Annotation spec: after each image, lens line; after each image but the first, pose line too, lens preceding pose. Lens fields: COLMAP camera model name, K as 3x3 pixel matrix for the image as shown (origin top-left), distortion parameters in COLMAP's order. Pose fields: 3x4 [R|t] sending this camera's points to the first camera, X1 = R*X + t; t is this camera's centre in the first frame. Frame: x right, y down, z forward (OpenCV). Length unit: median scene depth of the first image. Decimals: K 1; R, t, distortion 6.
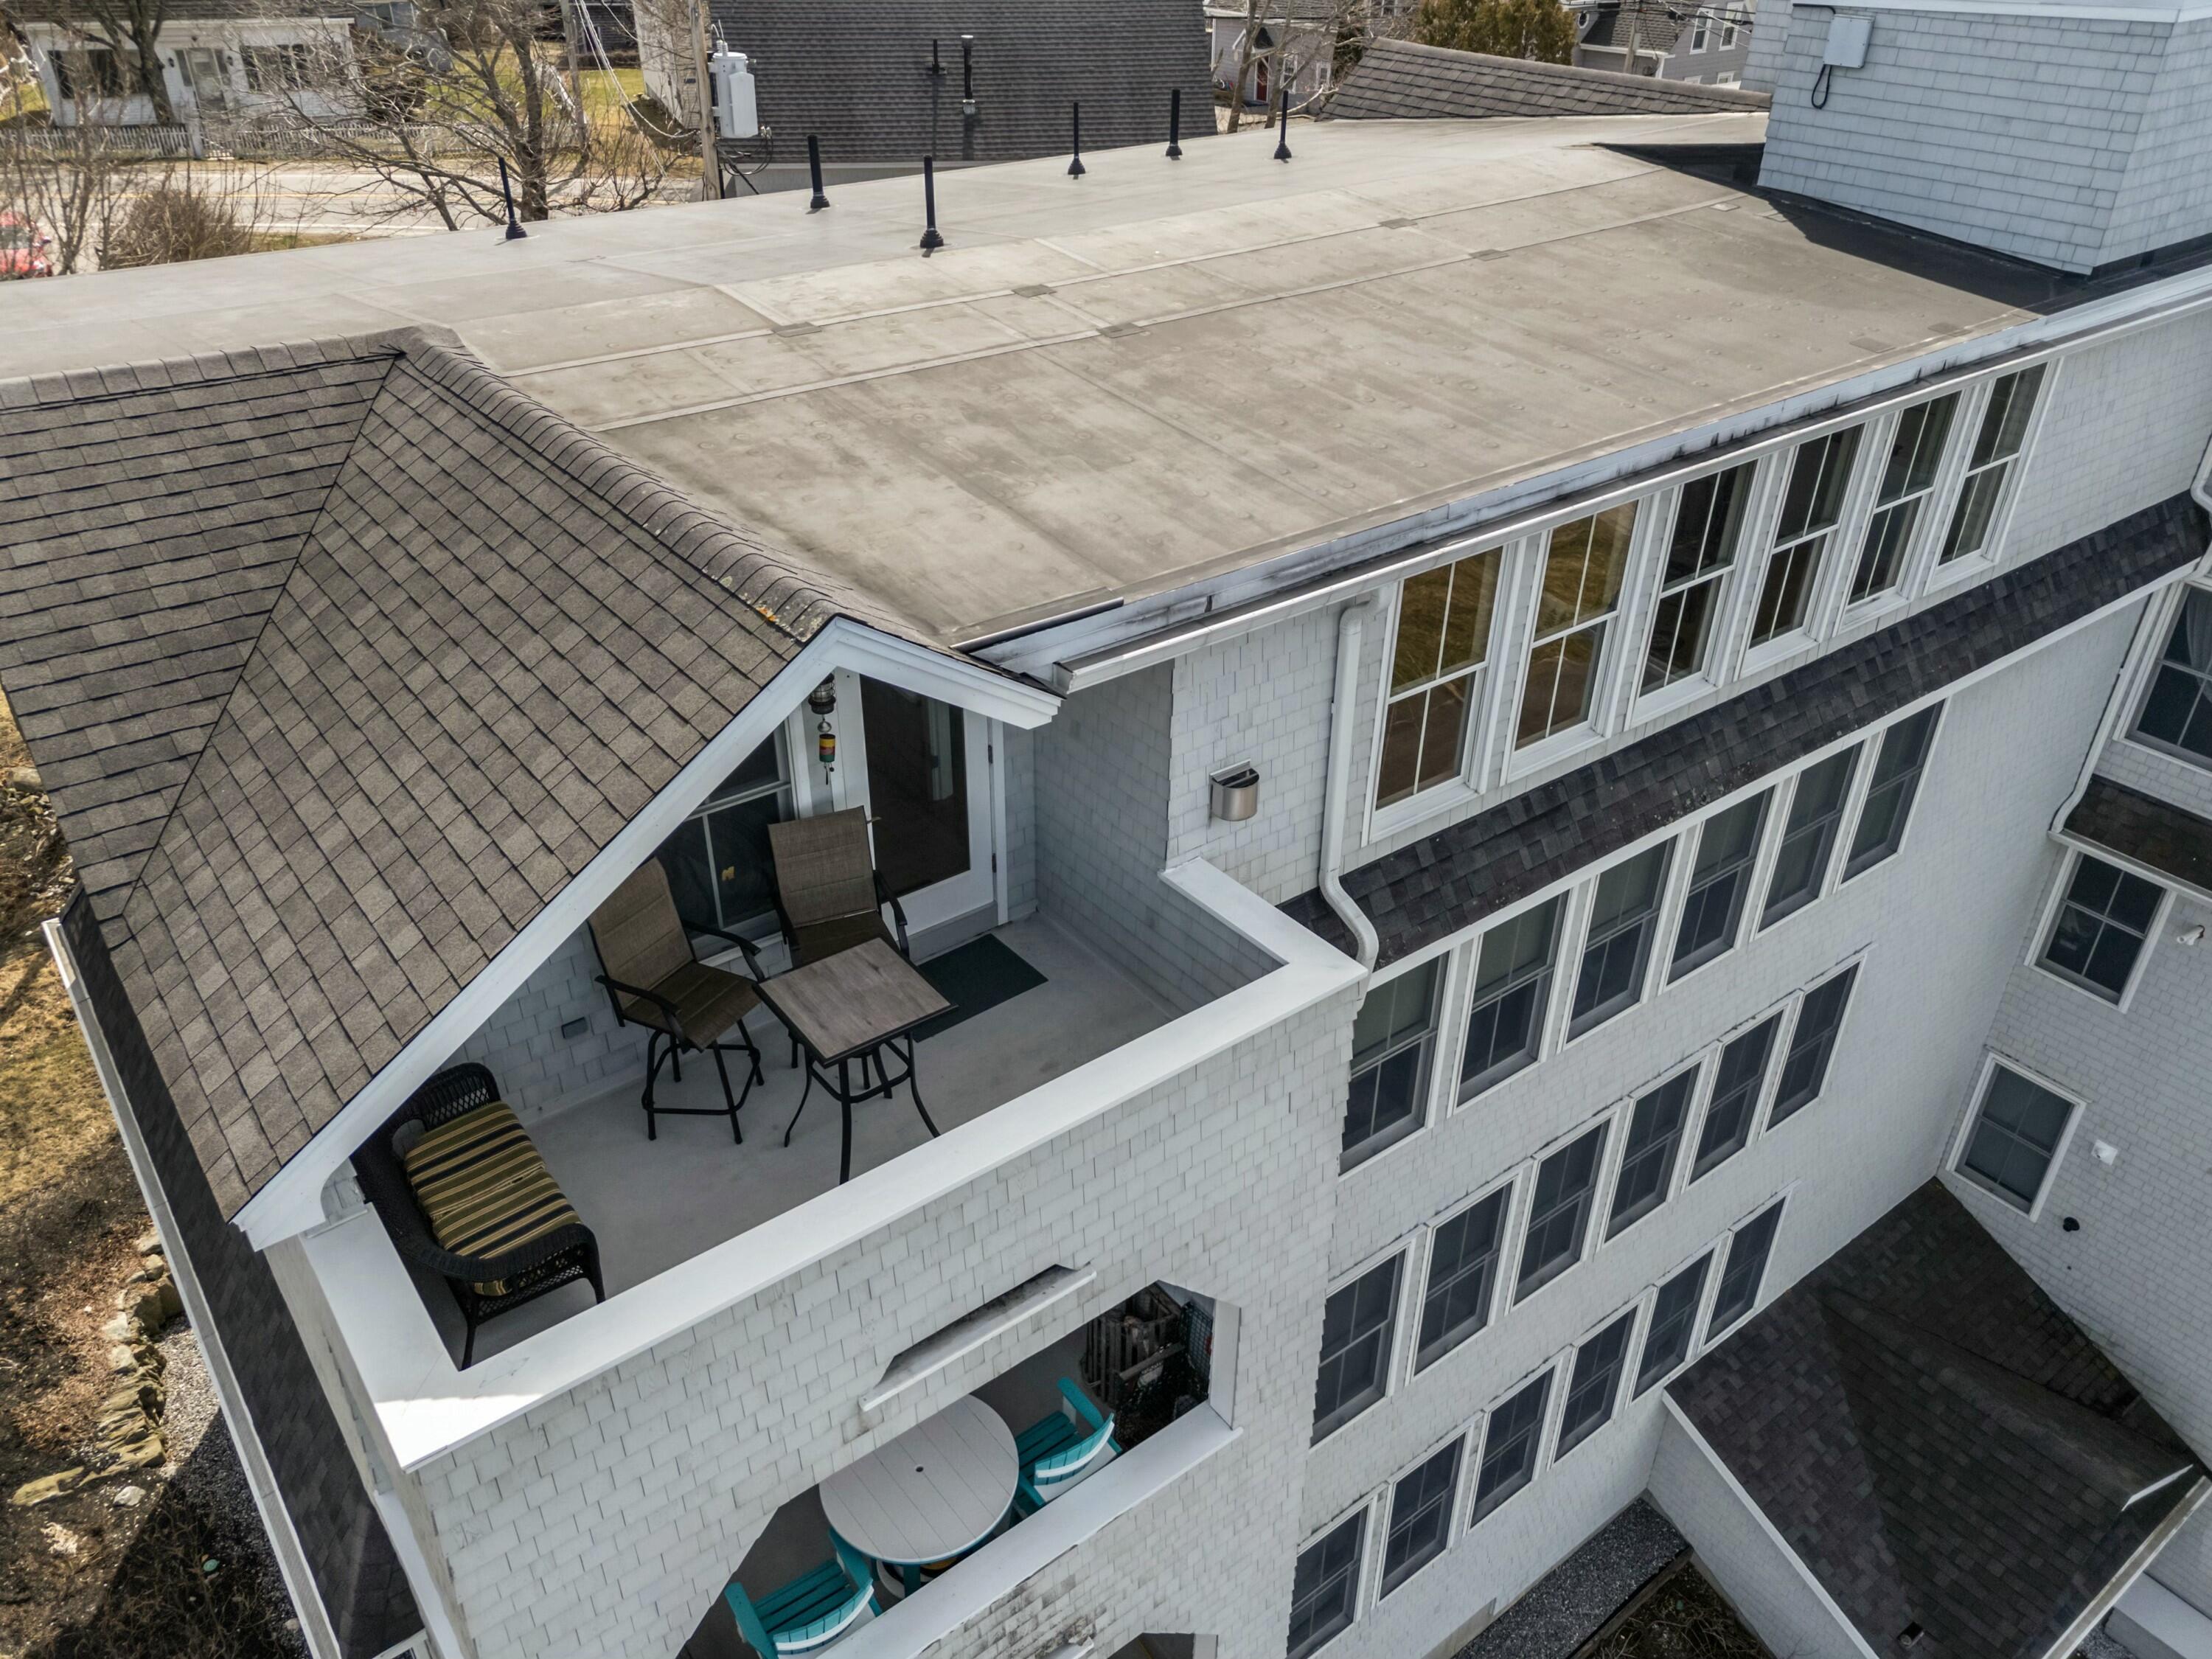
lens RADIAL K [[1667.0, 0, 1063.5], [0, 1667.0, 894.1], [0, 0, 1]] dist [0.139857, -0.181540]
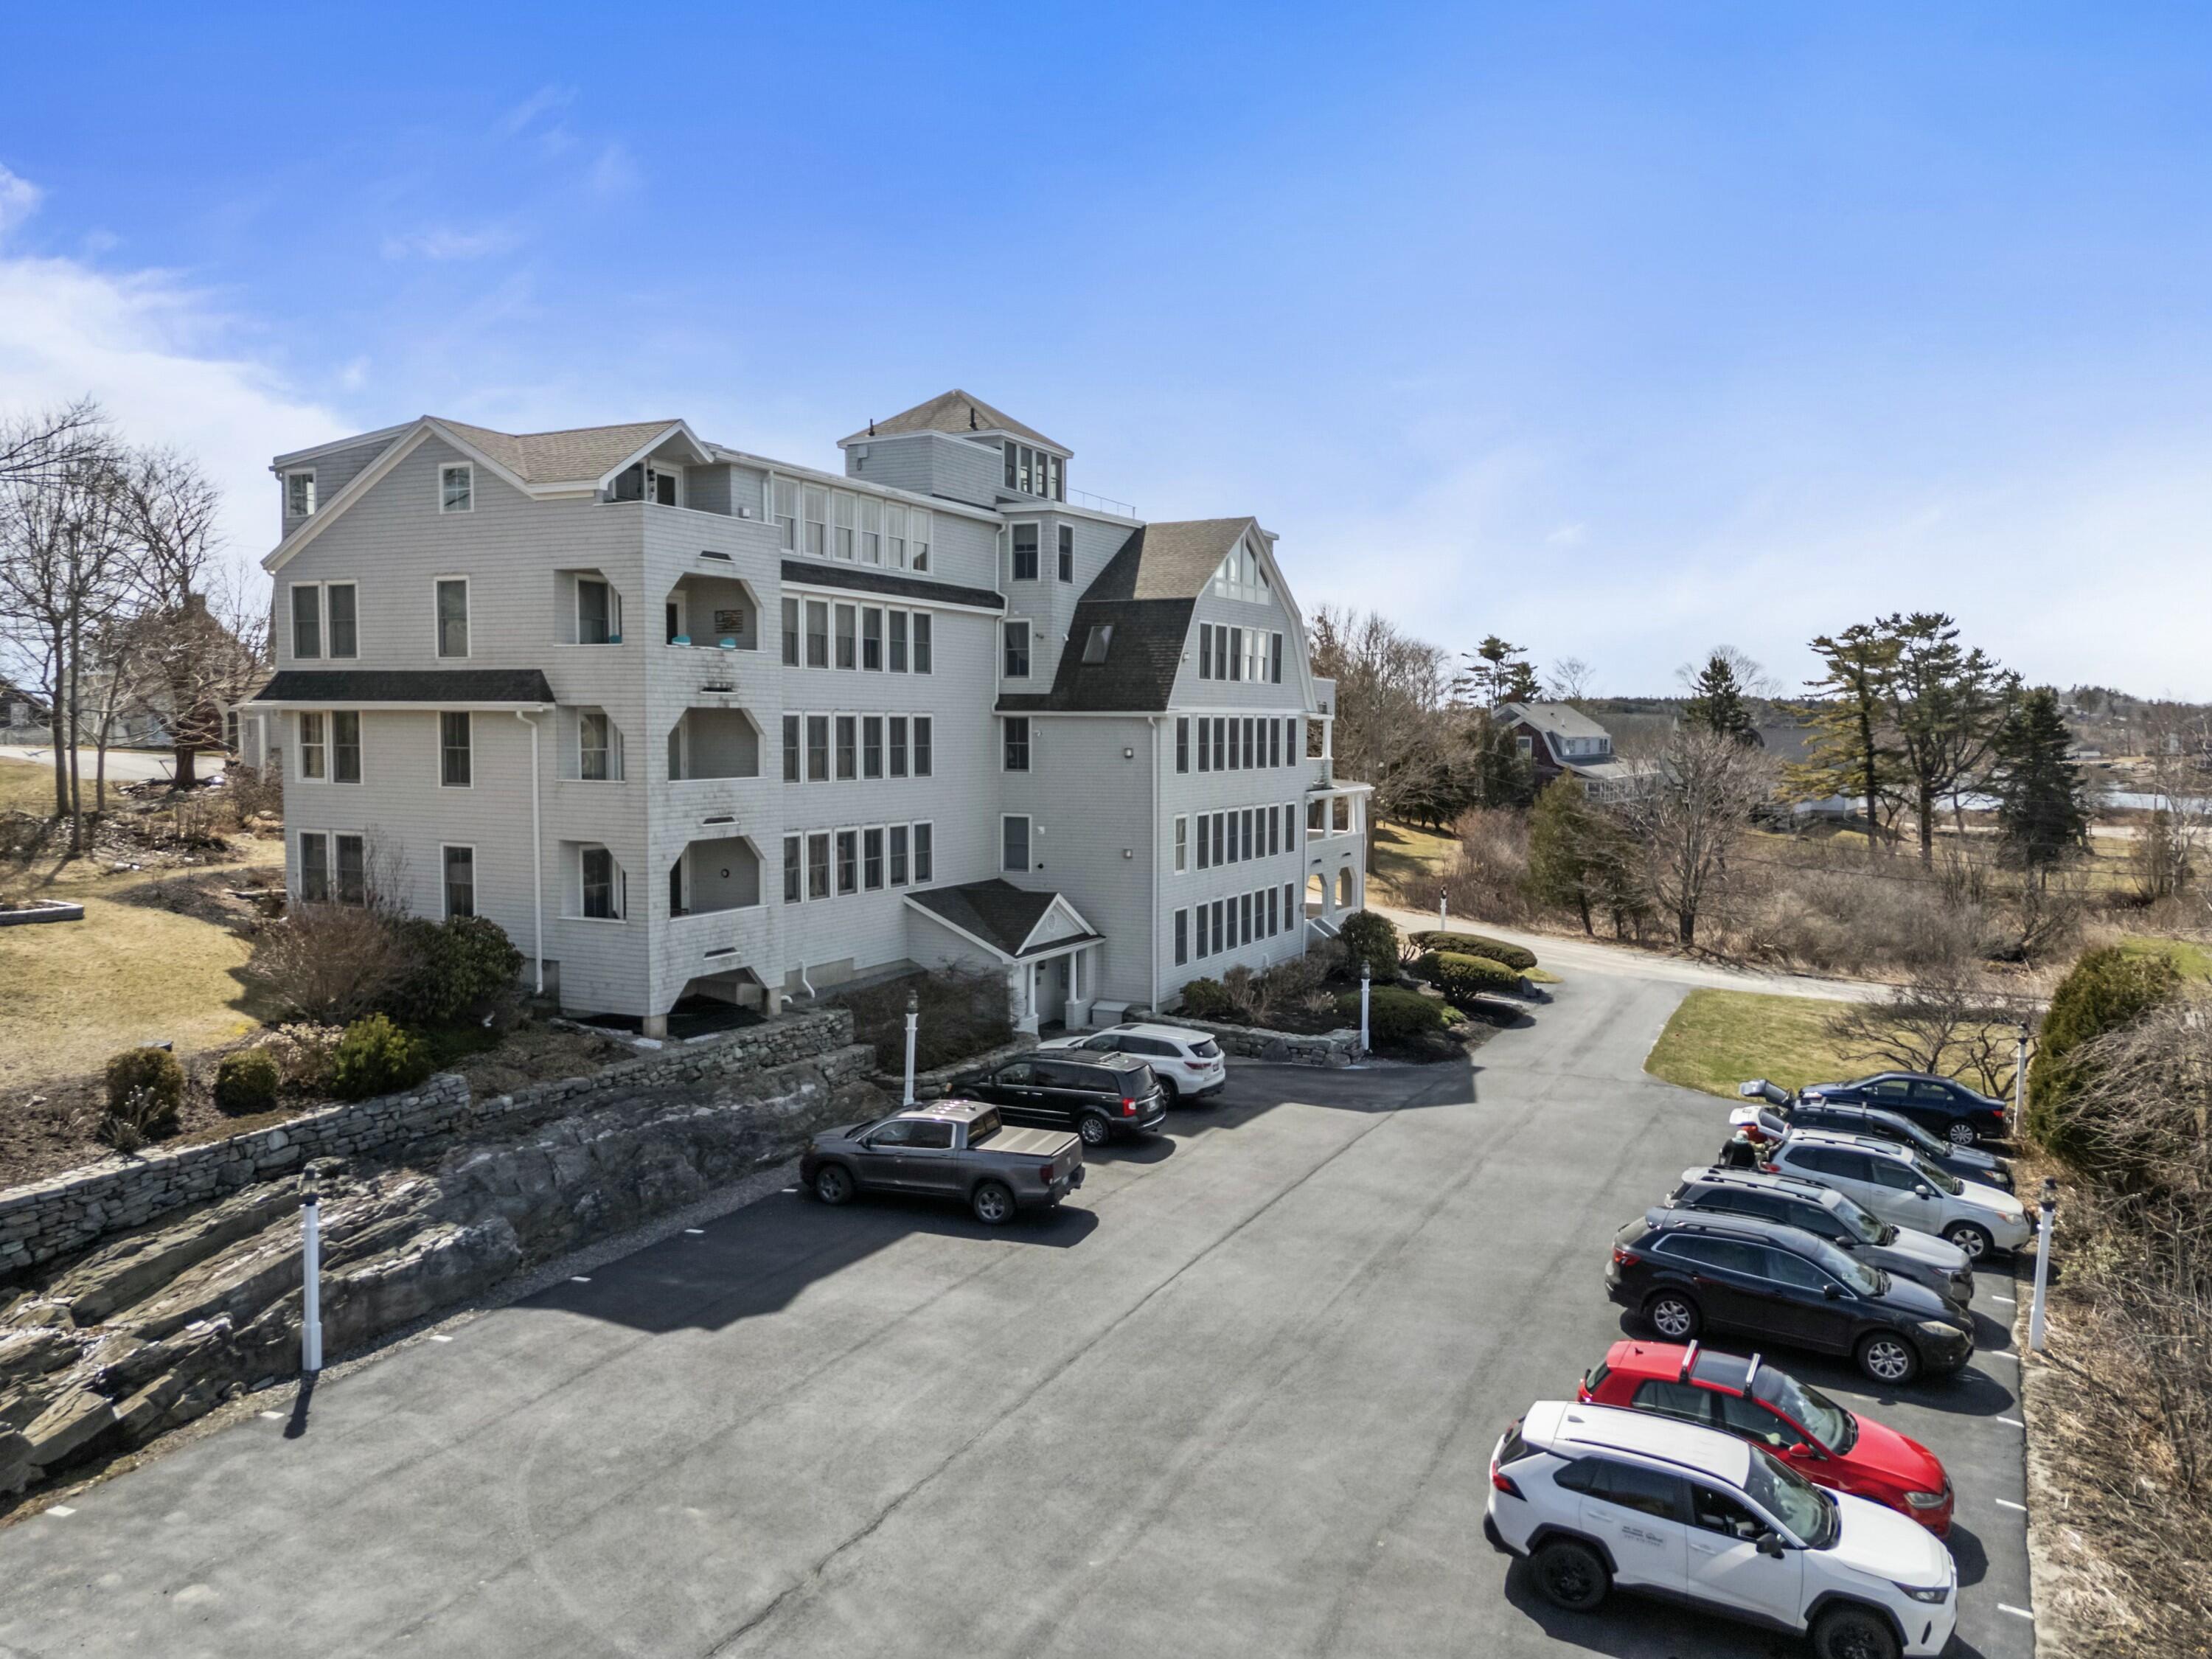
lens RADIAL K [[1667.0, 0, 1063.5], [0, 1667.0, 894.1], [0, 0, 1]] dist [0.139857, -0.181540]
pose [[0.899690, -0.037058, 0.434954, -0.532854], [0.229279, 0.888004, -0.398598, 1.366140], [-0.371470, 0.458341, 0.807424, -1.145136]]
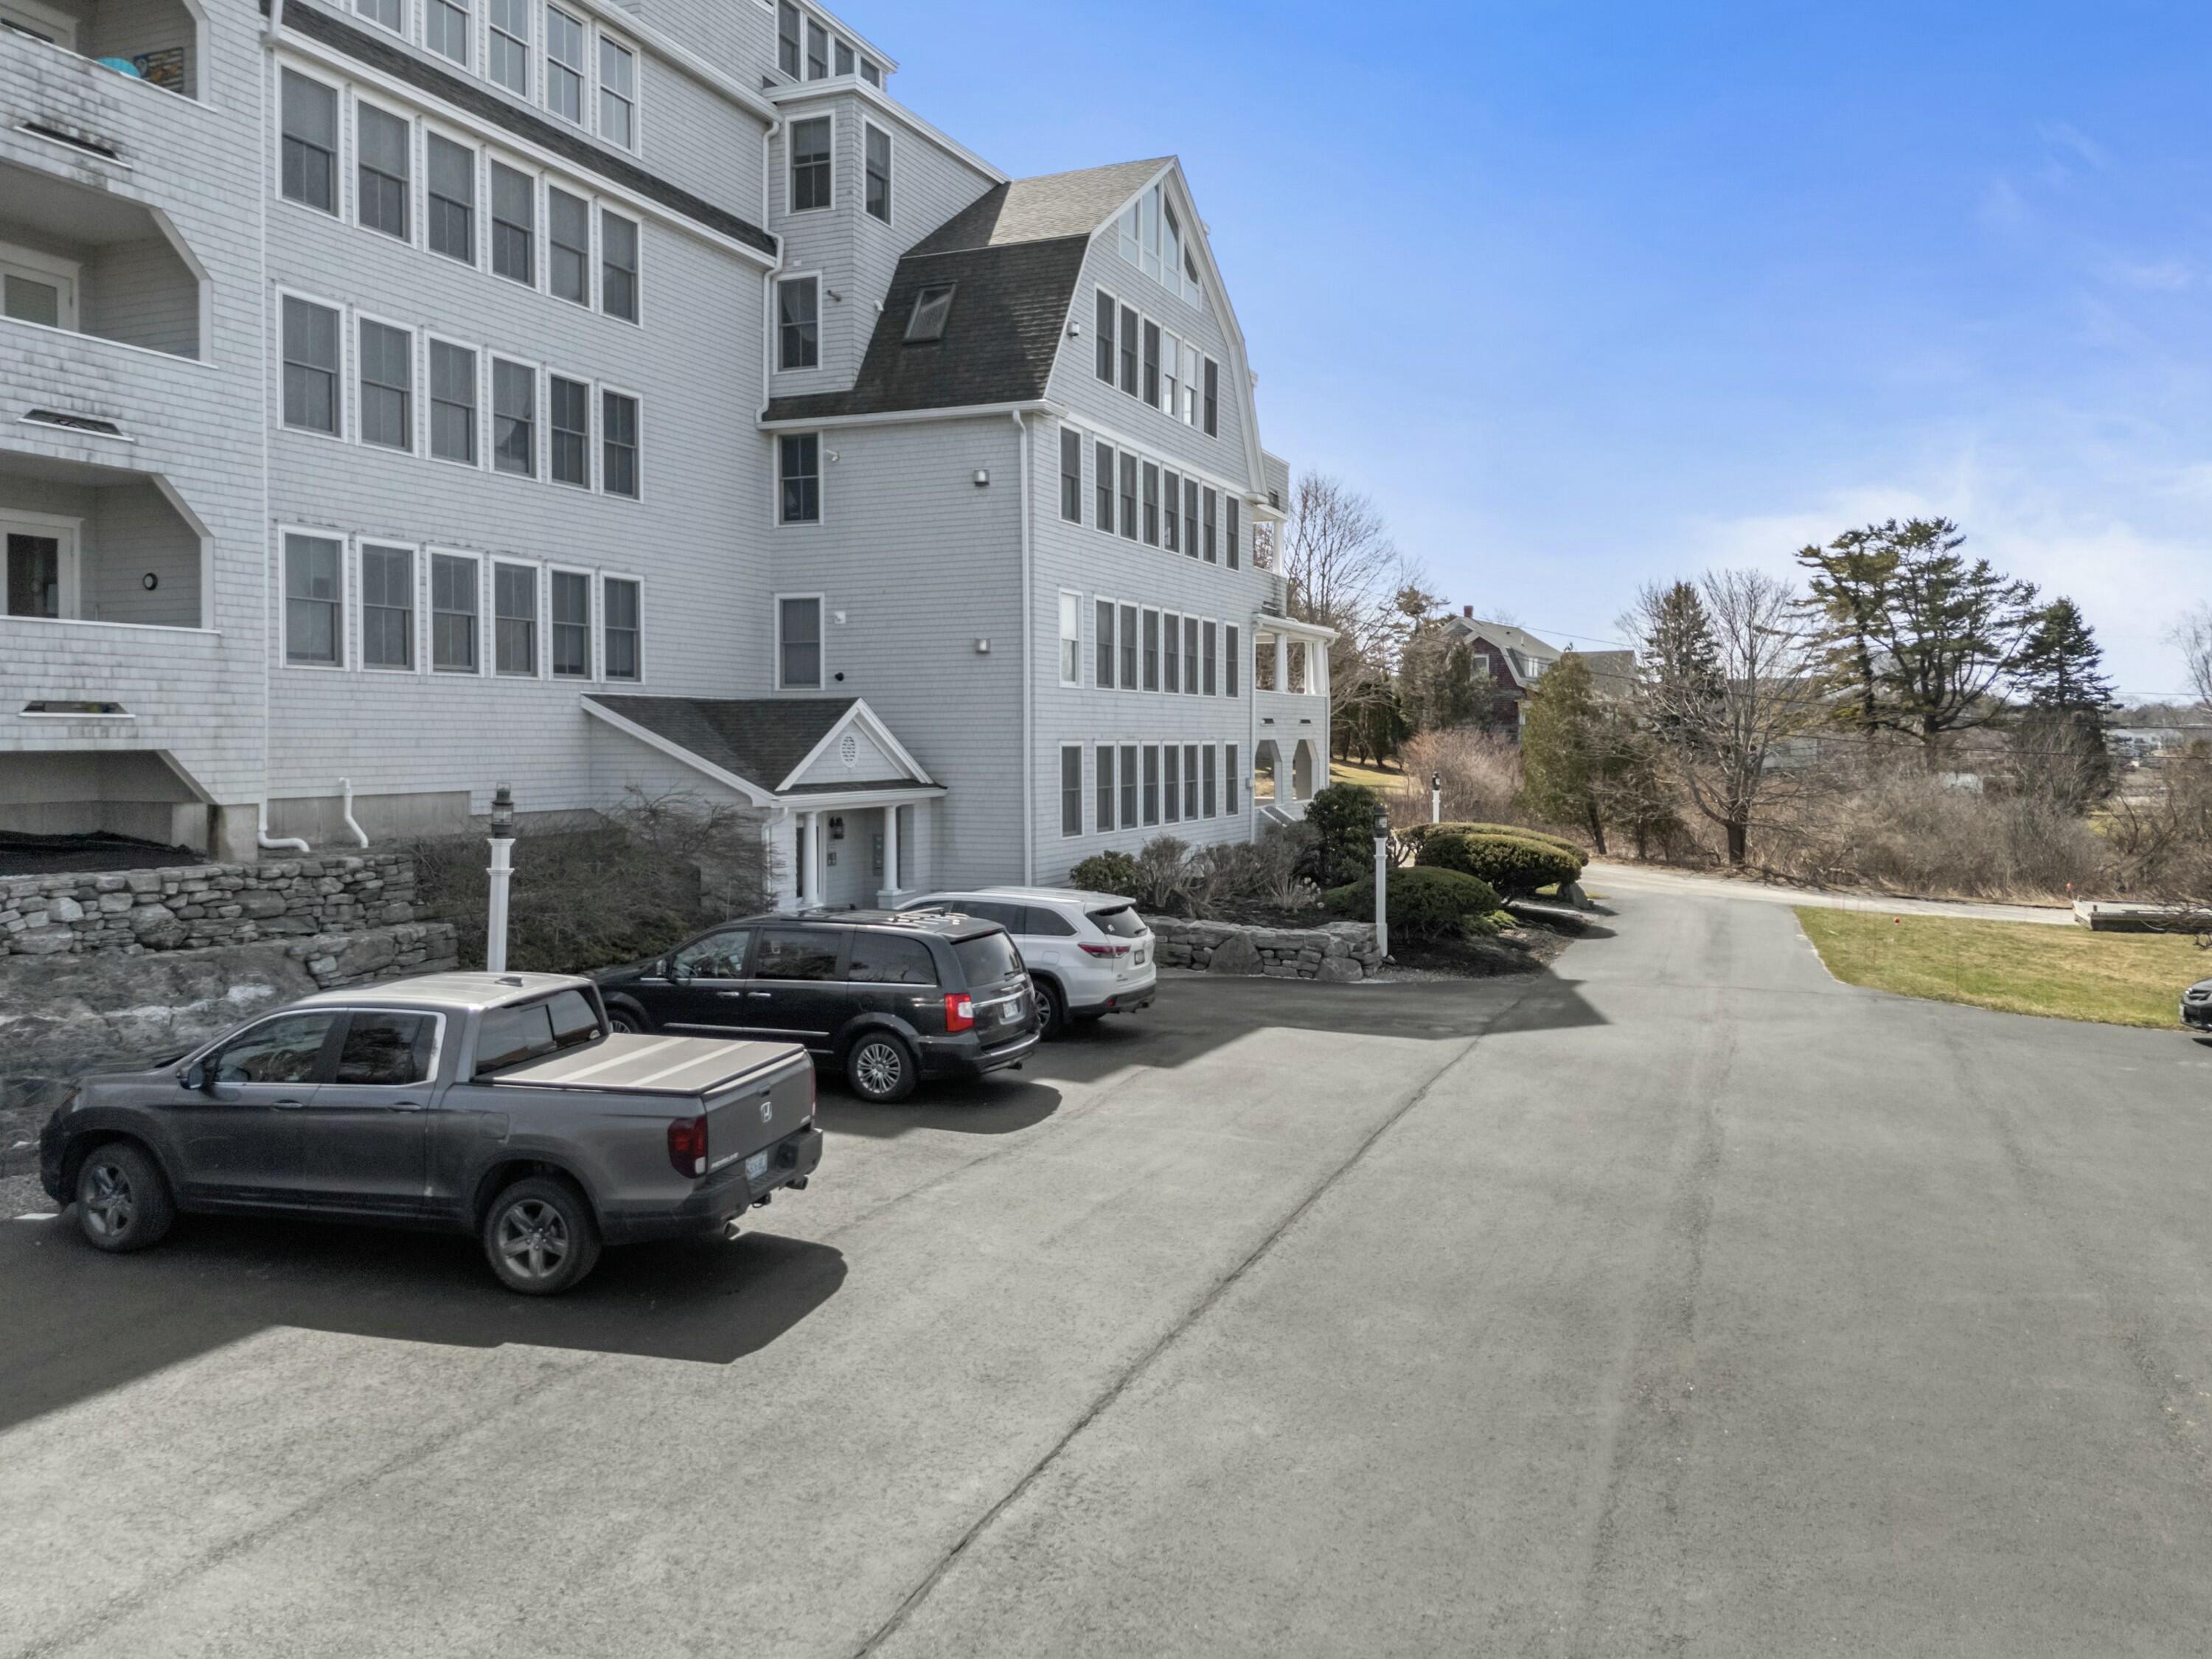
lens RADIAL K [[1718.2, 0, 1106.0], [0, 1718.2, 829.5], [0, 0, 1]] dist [0.091281, -0.117235]
pose [[0.856877, -0.020108, 0.515128, -0.028850], [0.272322, 0.866101, -0.419178, 1.148096], [-0.437724, 0.499465, 0.747618, -0.255588]]
